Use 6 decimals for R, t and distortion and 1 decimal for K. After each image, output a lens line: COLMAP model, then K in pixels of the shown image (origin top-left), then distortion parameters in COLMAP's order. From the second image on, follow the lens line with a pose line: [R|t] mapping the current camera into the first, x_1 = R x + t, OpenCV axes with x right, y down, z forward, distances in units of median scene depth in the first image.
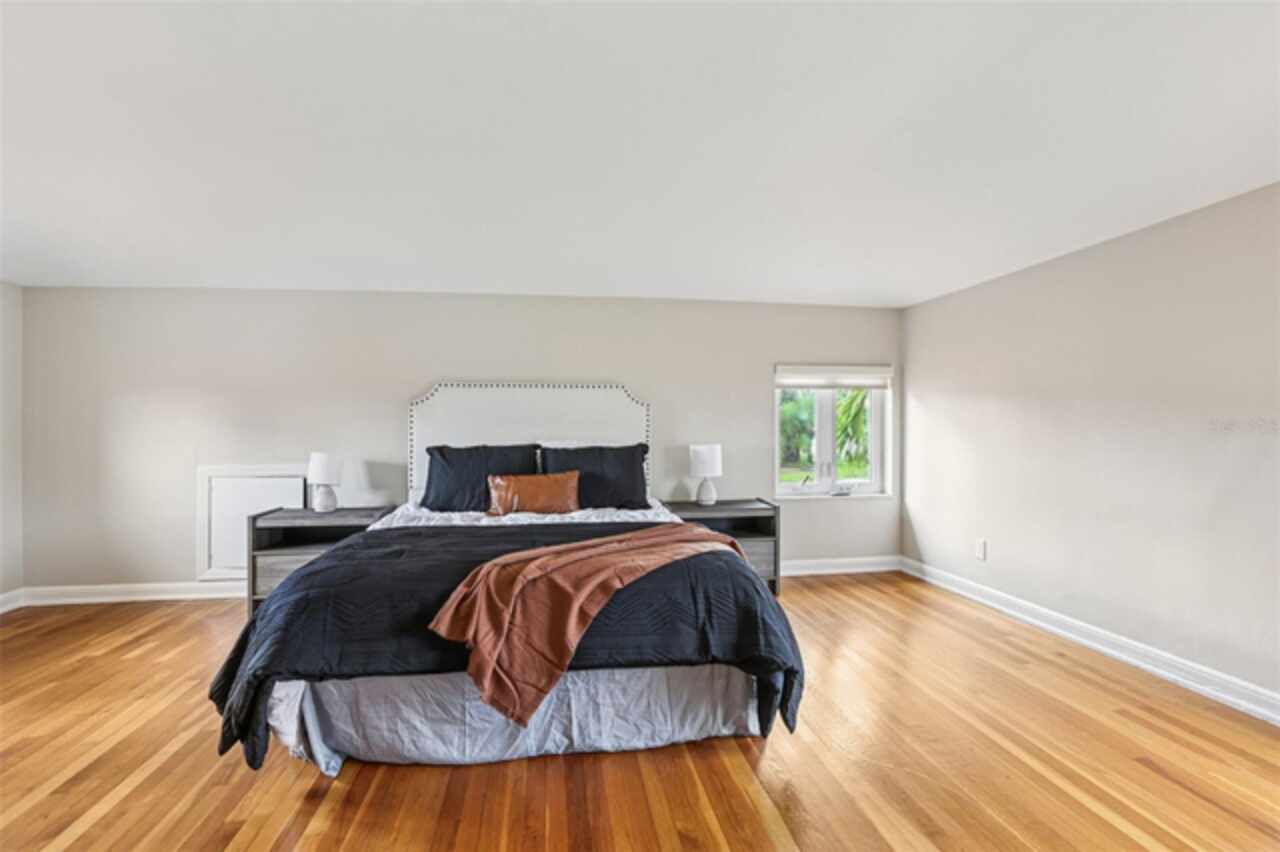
lens RADIAL K [[622.7, 0, 638.7], [0, 622.7, 397.9], [0, 0, 1]] dist [-0.056474, 0.032276]
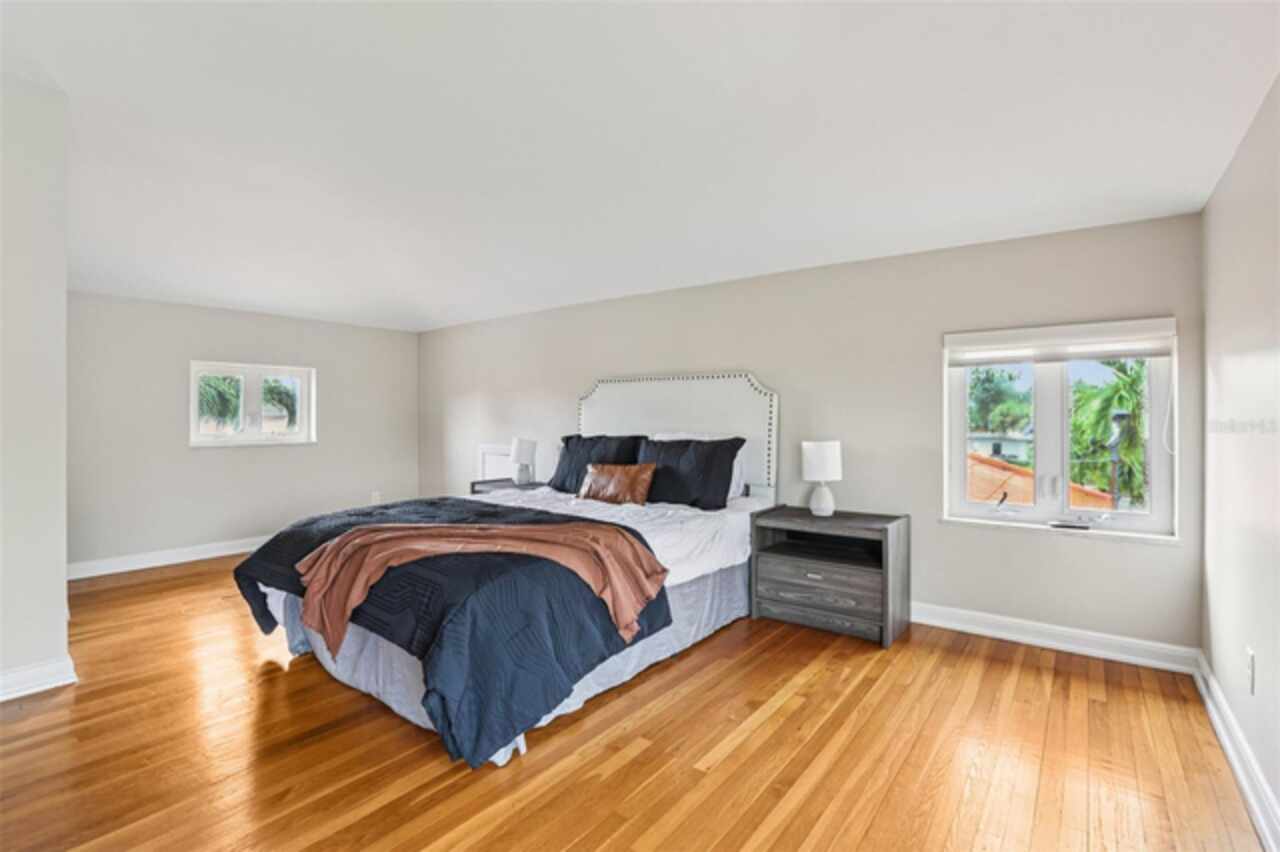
lens RADIAL K [[590.9, 0, 638.7], [0, 590.9, 418.3], [0, 0, 1]] dist [0.000337, 0.000113]
pose [[0.700709, 0.003912, -0.713436, 0.501865], [0.029653, 0.998961, 0.034601, 0.010651], [0.712830, -0.045401, 0.699866, 0.289900]]
